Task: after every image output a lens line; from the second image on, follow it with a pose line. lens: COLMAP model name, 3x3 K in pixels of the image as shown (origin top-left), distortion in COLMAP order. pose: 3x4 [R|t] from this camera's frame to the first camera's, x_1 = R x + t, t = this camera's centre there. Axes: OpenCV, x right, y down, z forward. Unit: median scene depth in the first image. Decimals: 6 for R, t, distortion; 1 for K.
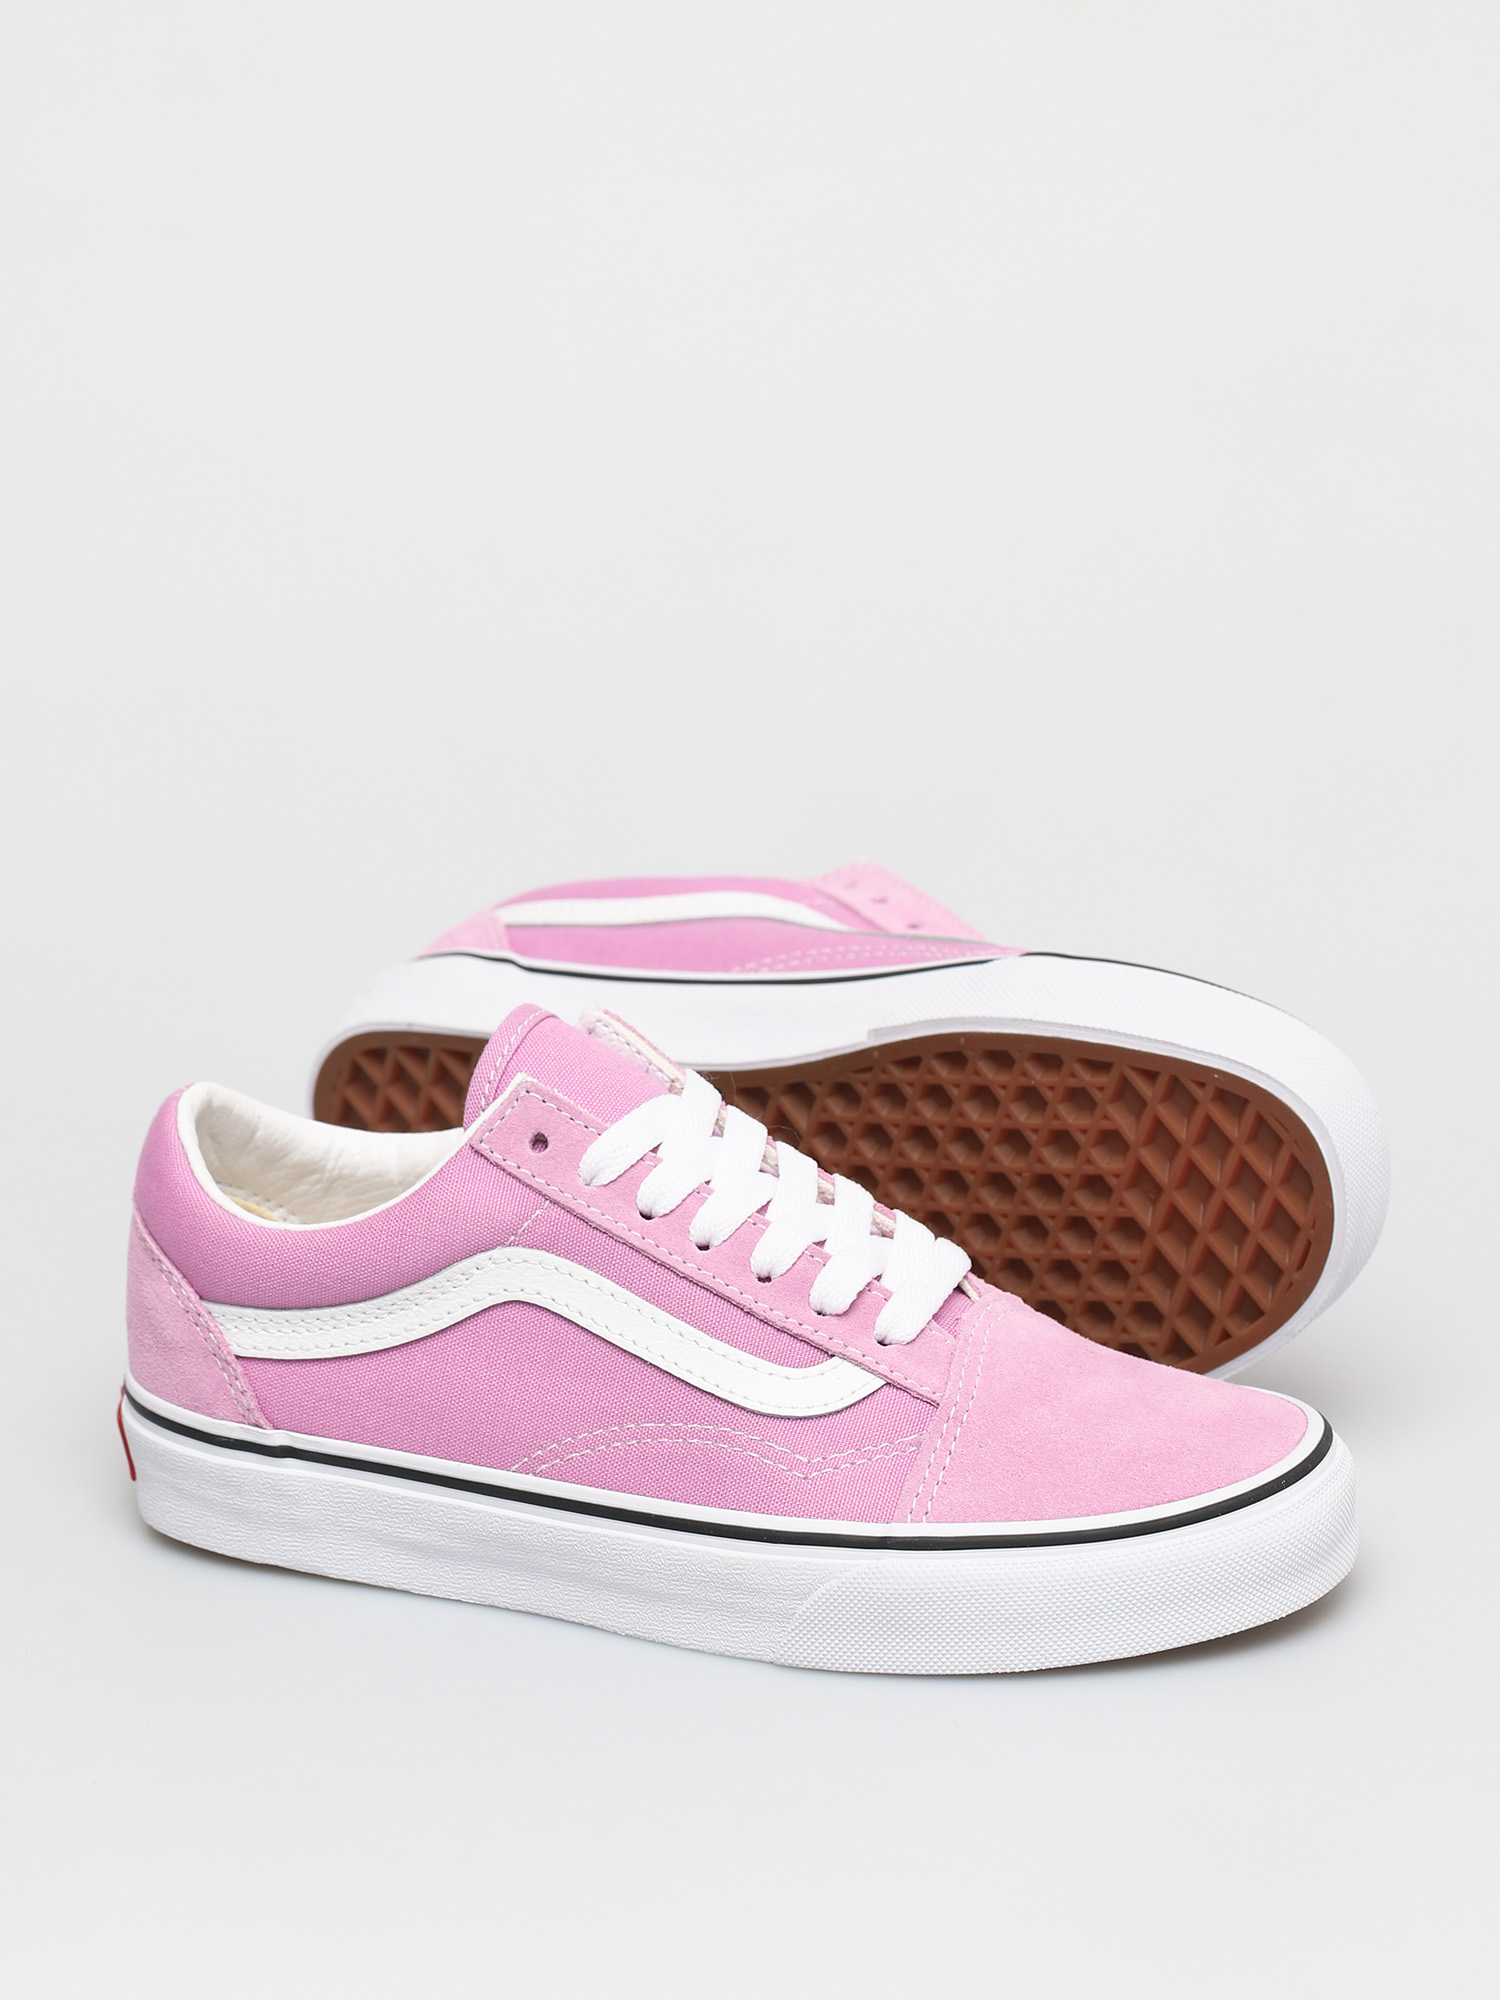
lens RADIAL K [[7660.1, 0, 750.0], [0, 7660.1, 1000.0], [0, 0, 1]] dist [0.001316, 3.846809]
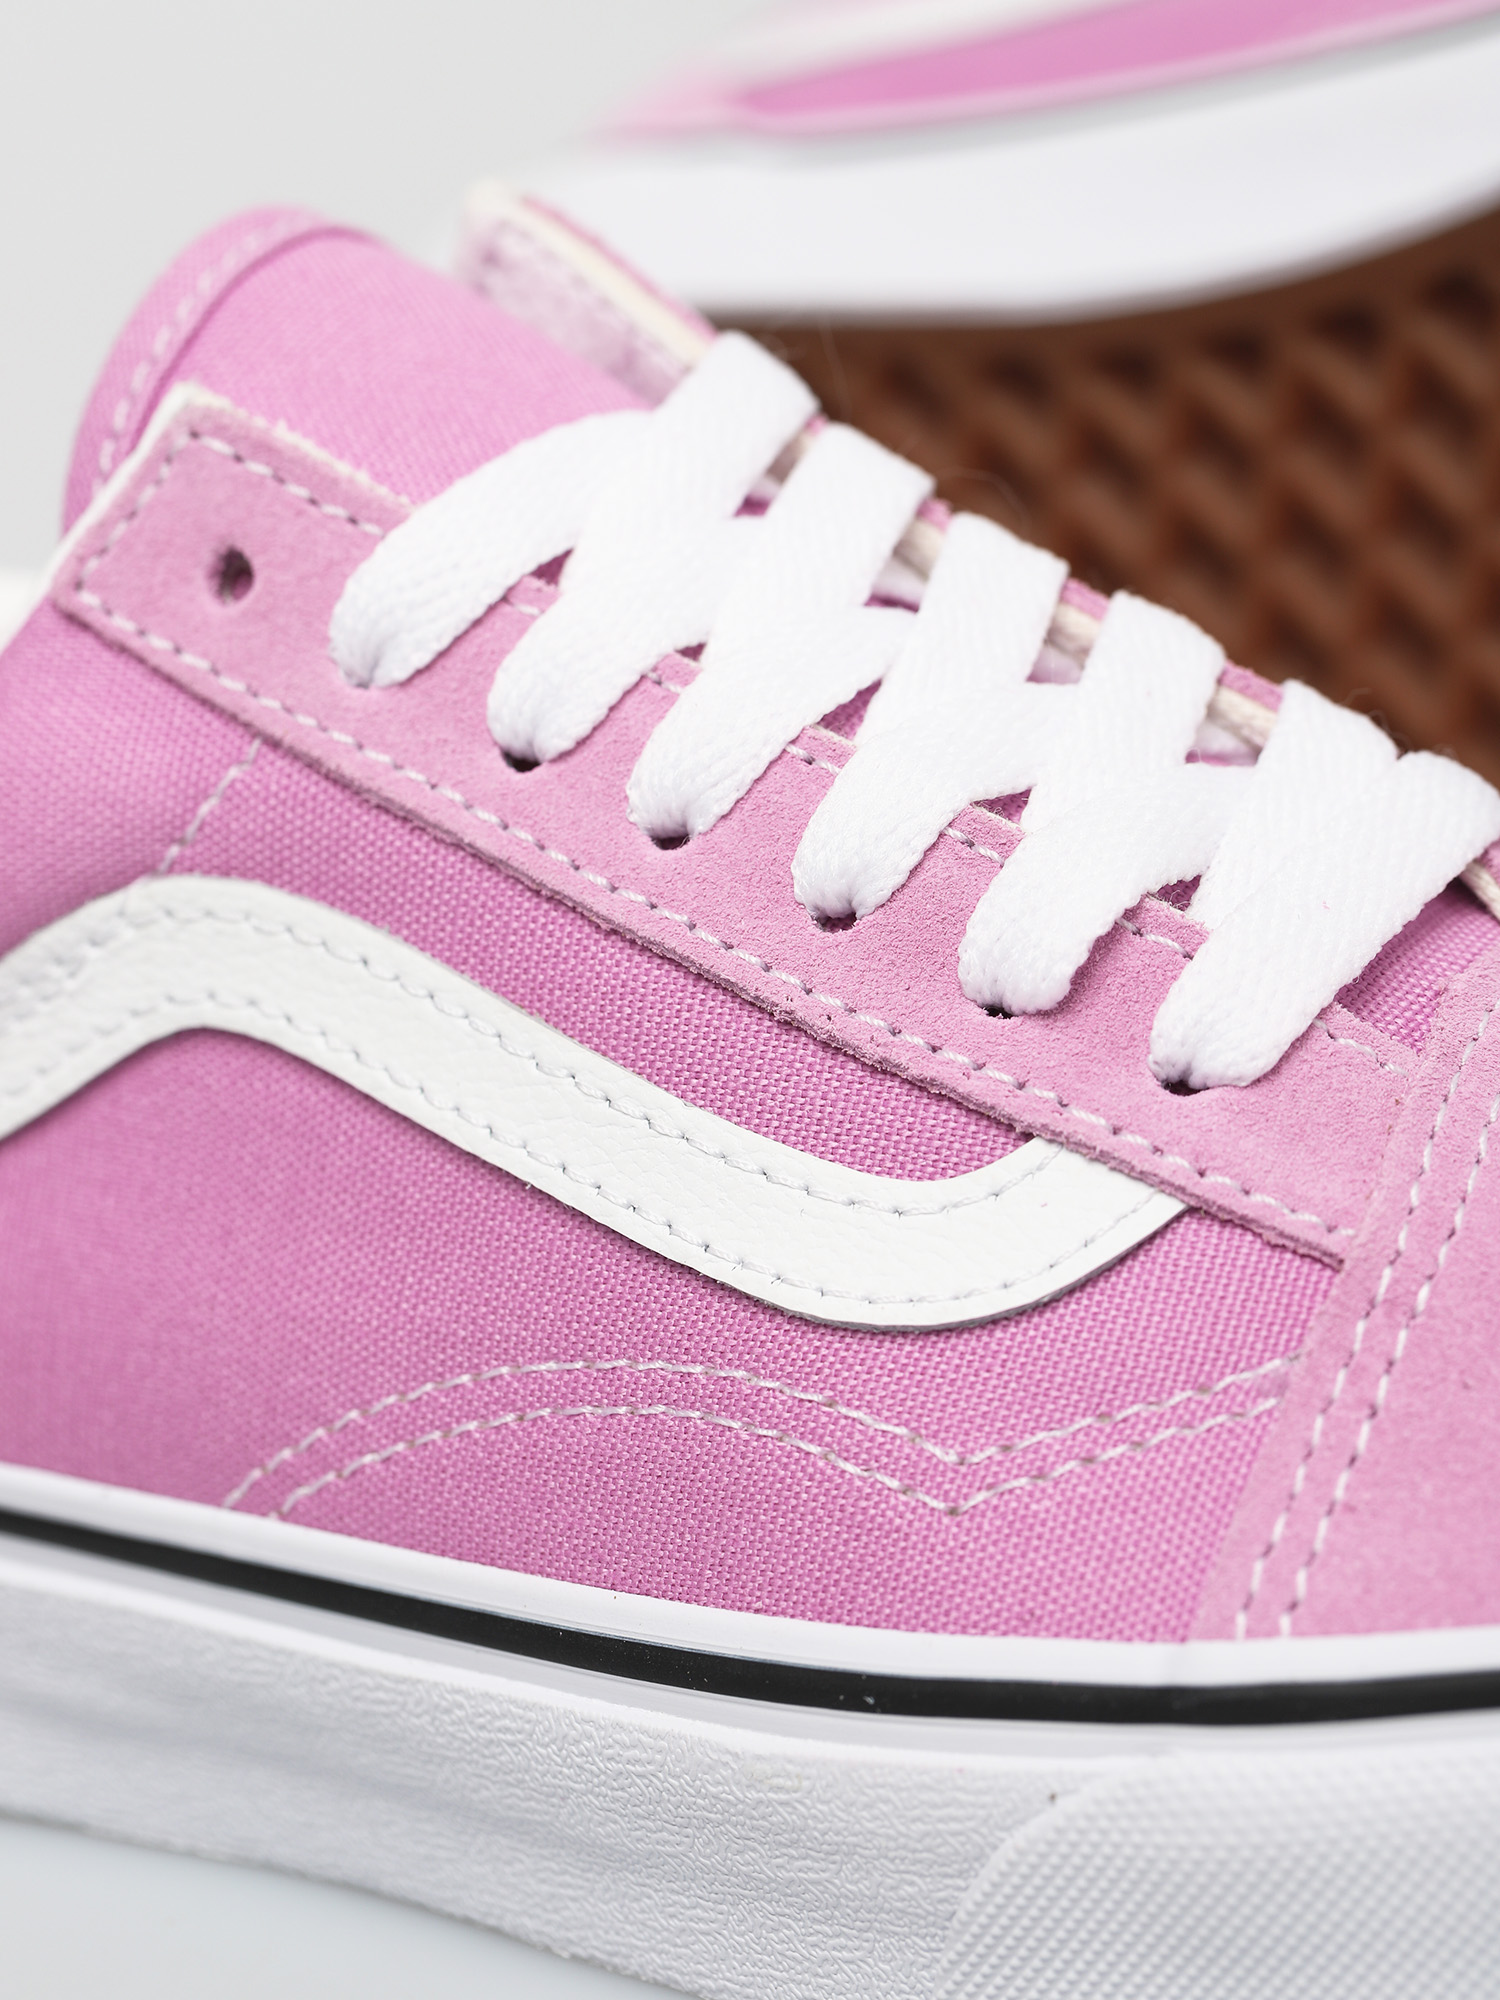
lens RADIAL K [[7660.1, 0, 750.0], [0, 7660.1, 1000.0], [0, 0, 1]] dist [0.001316, 3.846809]
pose [[0.963385, -0.070711, -0.258631, 0.085823], [0.088476, 0.994406, 0.057695, 0.019913], [0.253105, -0.078465, 0.964252, 0.669335]]
